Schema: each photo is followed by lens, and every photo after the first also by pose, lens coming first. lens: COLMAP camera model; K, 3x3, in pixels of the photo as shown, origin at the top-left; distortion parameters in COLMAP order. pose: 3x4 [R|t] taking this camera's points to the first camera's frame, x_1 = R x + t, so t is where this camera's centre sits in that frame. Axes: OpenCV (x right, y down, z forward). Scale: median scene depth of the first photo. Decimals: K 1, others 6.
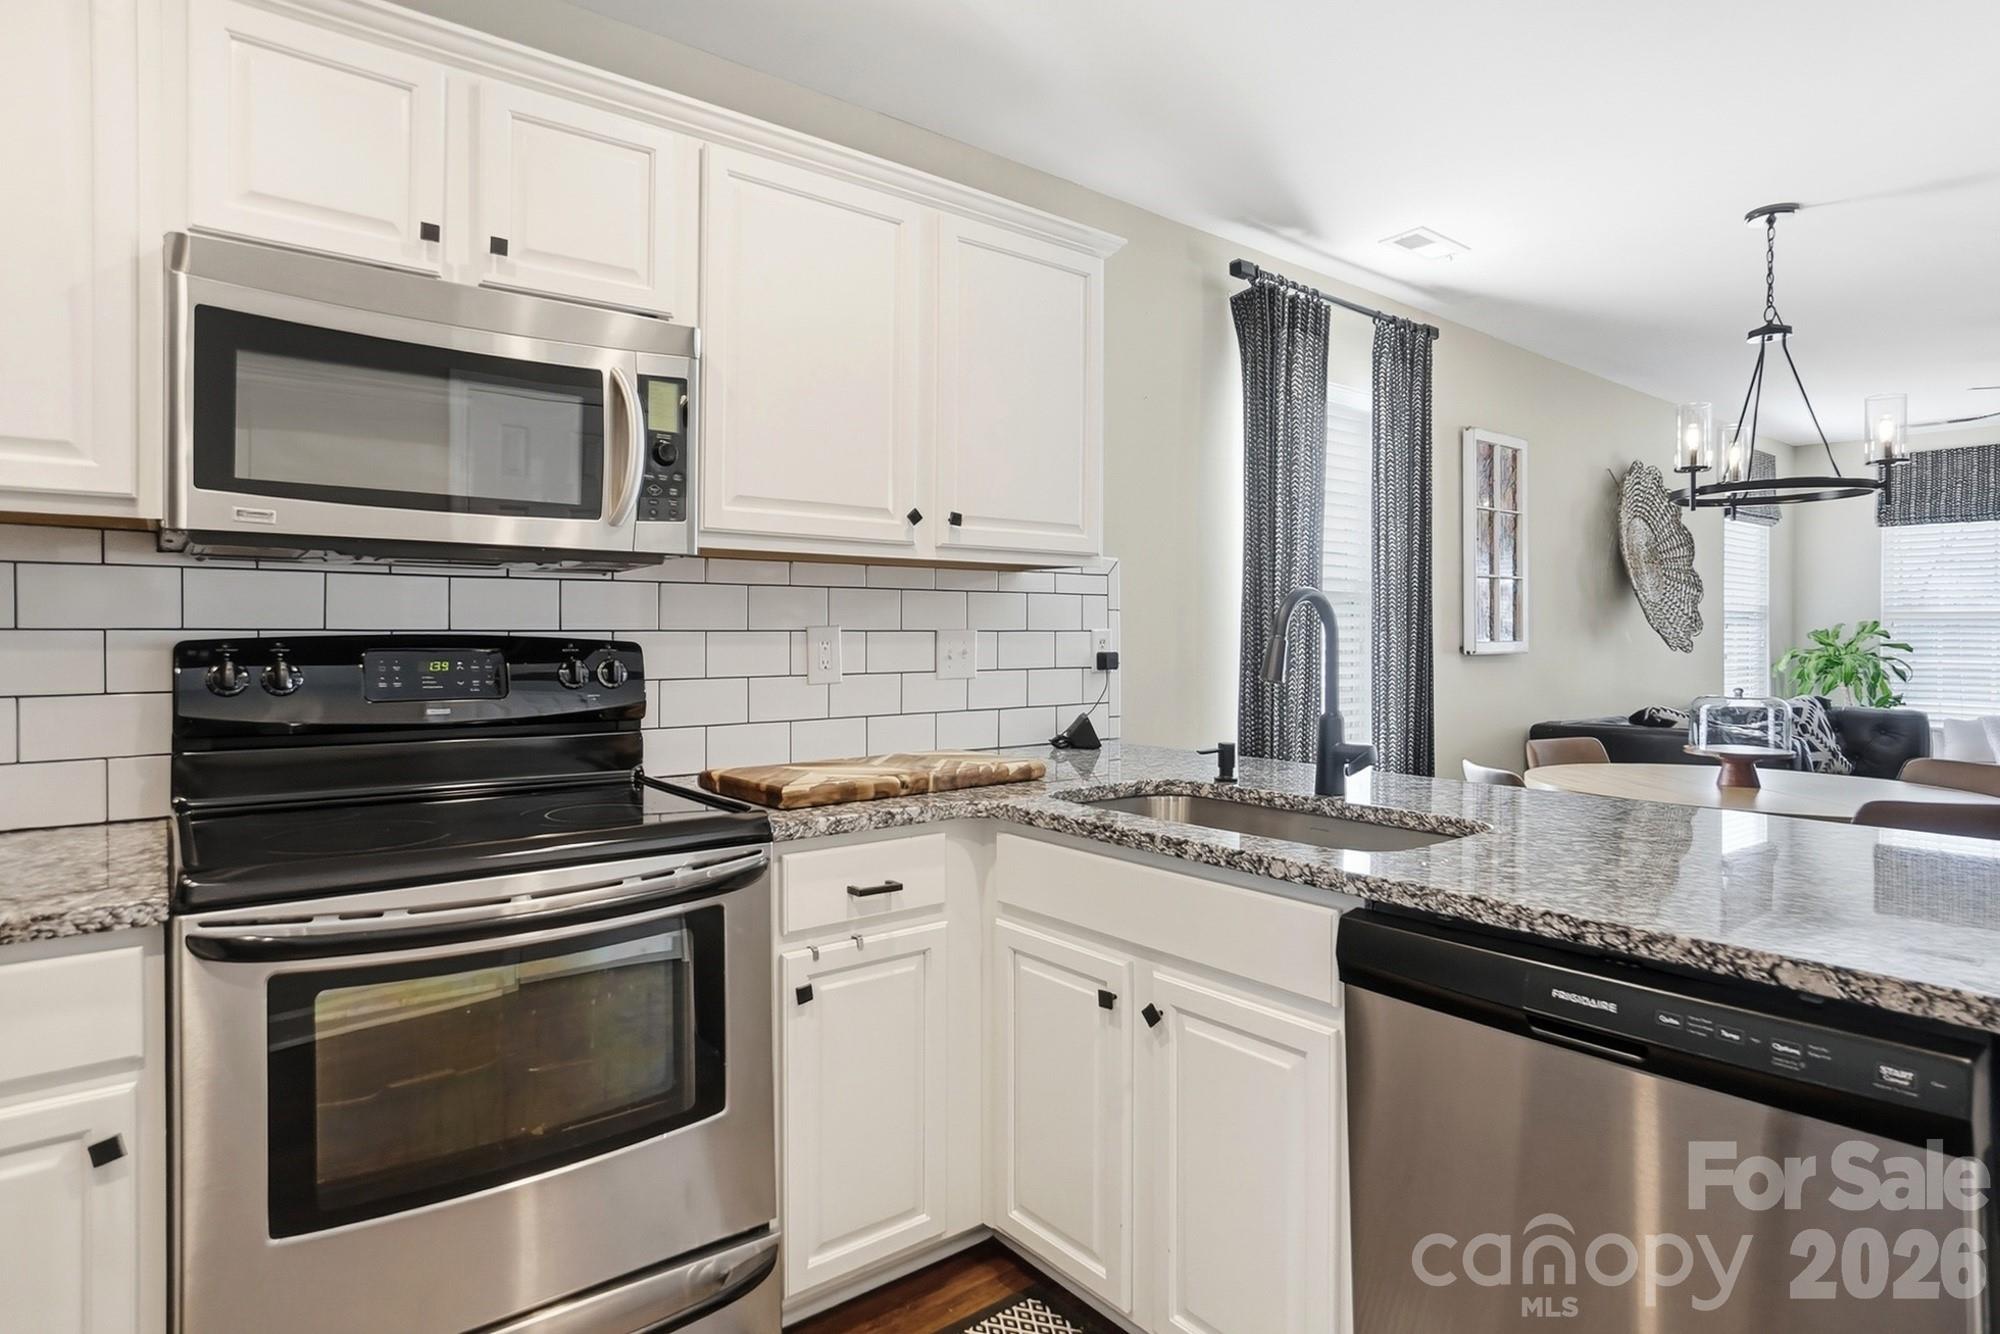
lens RADIAL K [[1089.5, 0, 979.3], [0, 1089.5, 630.4], [0, 0, 1]] dist [-0.045828, 0.032608]
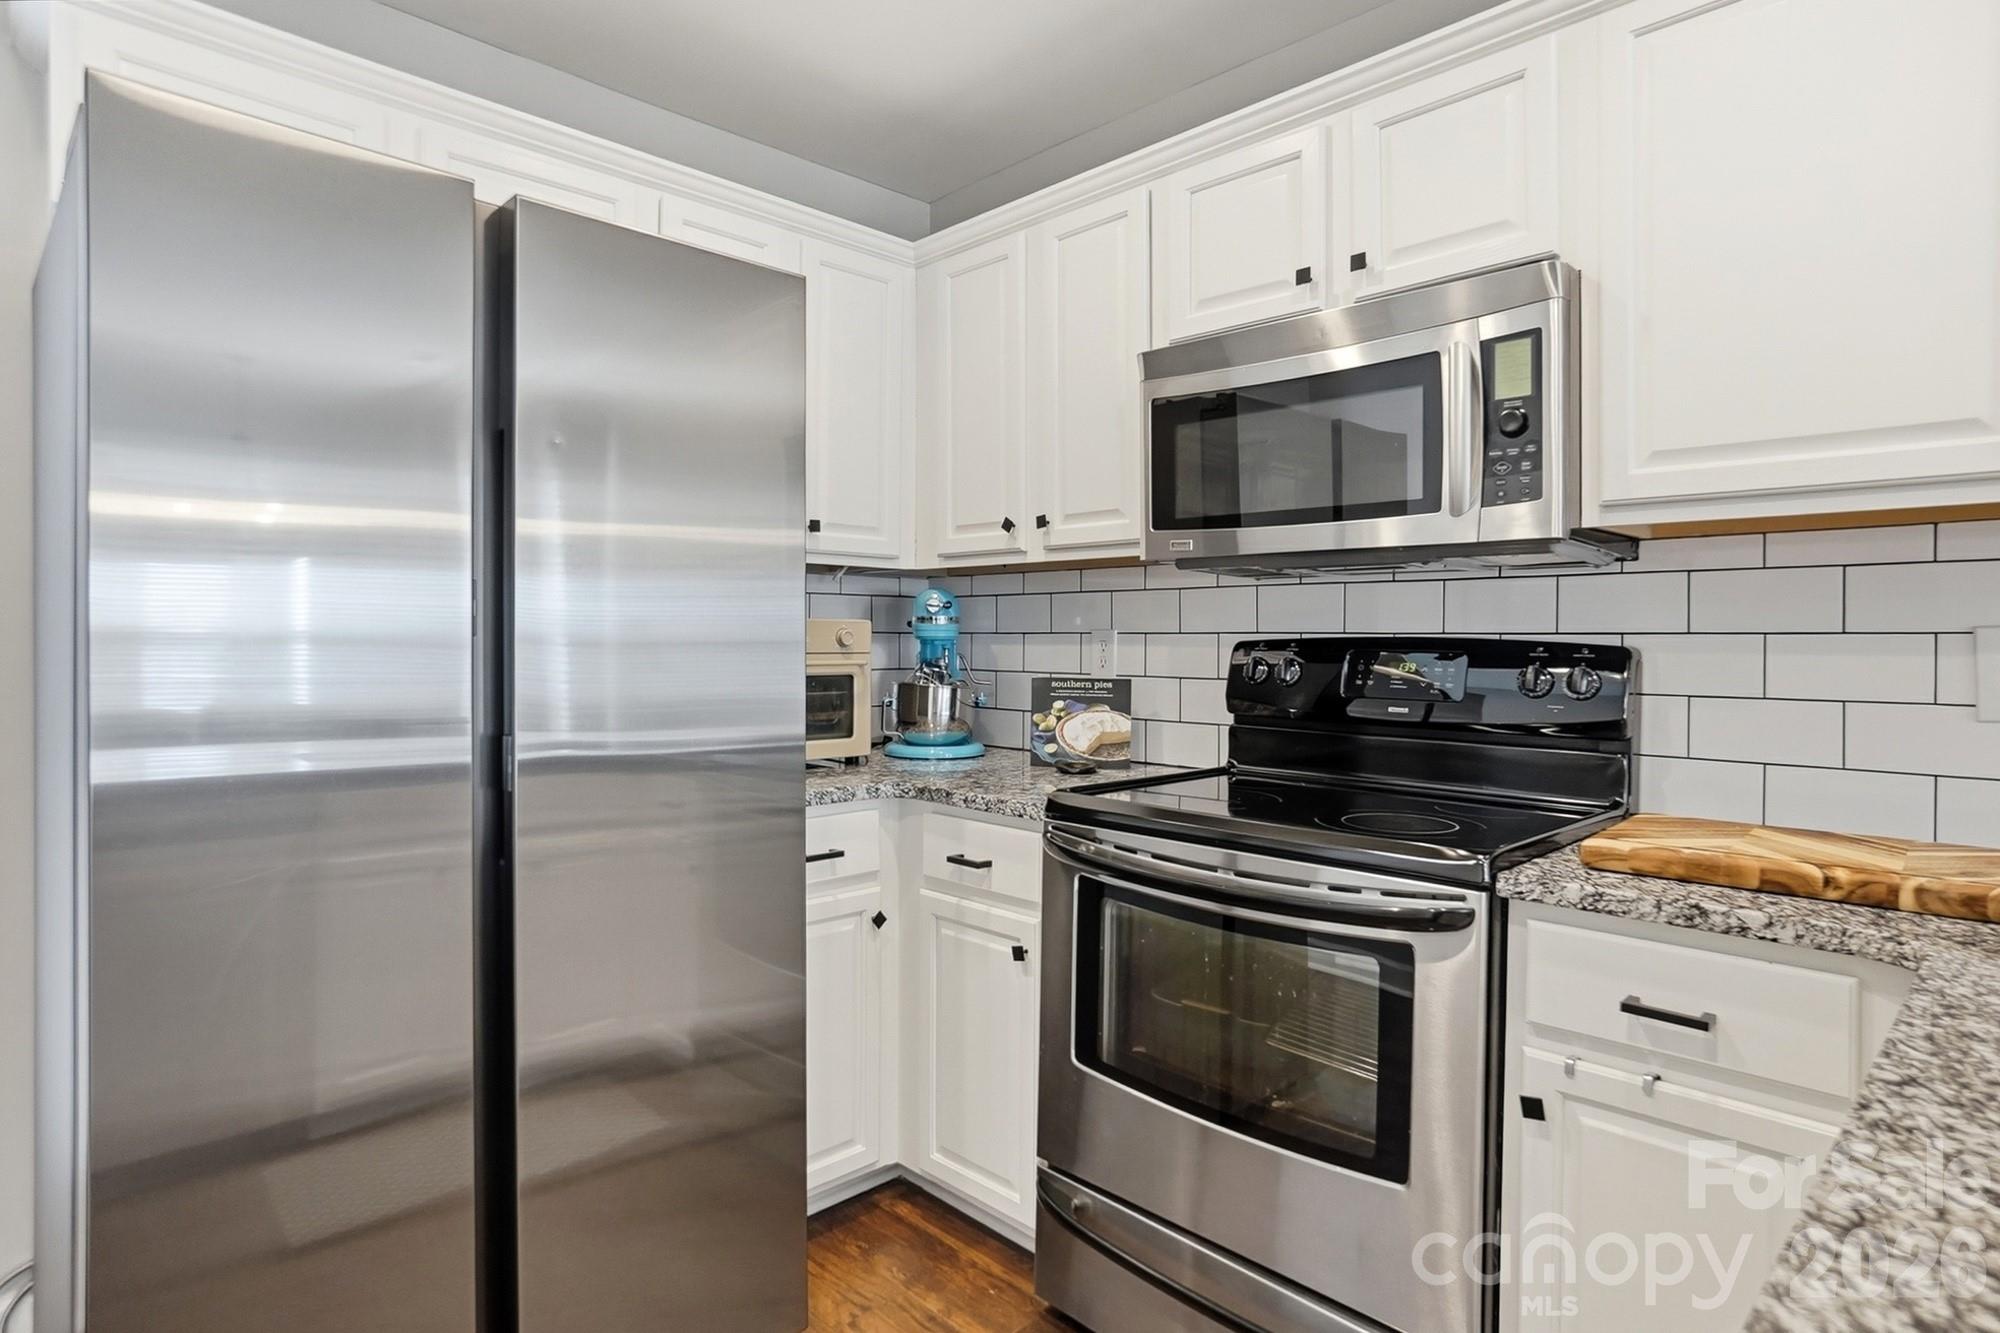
lens RADIAL K [[1089.5, 0, 979.3], [0, 1089.5, 629.9], [0, 0, 1]] dist [-0.045828, 0.032608]
pose [[0.093475, -0.005215, -0.995608, 0.498225], [-0.001220, 0.999985, -0.005352, 0.004217], [0.995621, 0.001715, 0.093468, 0.484059]]
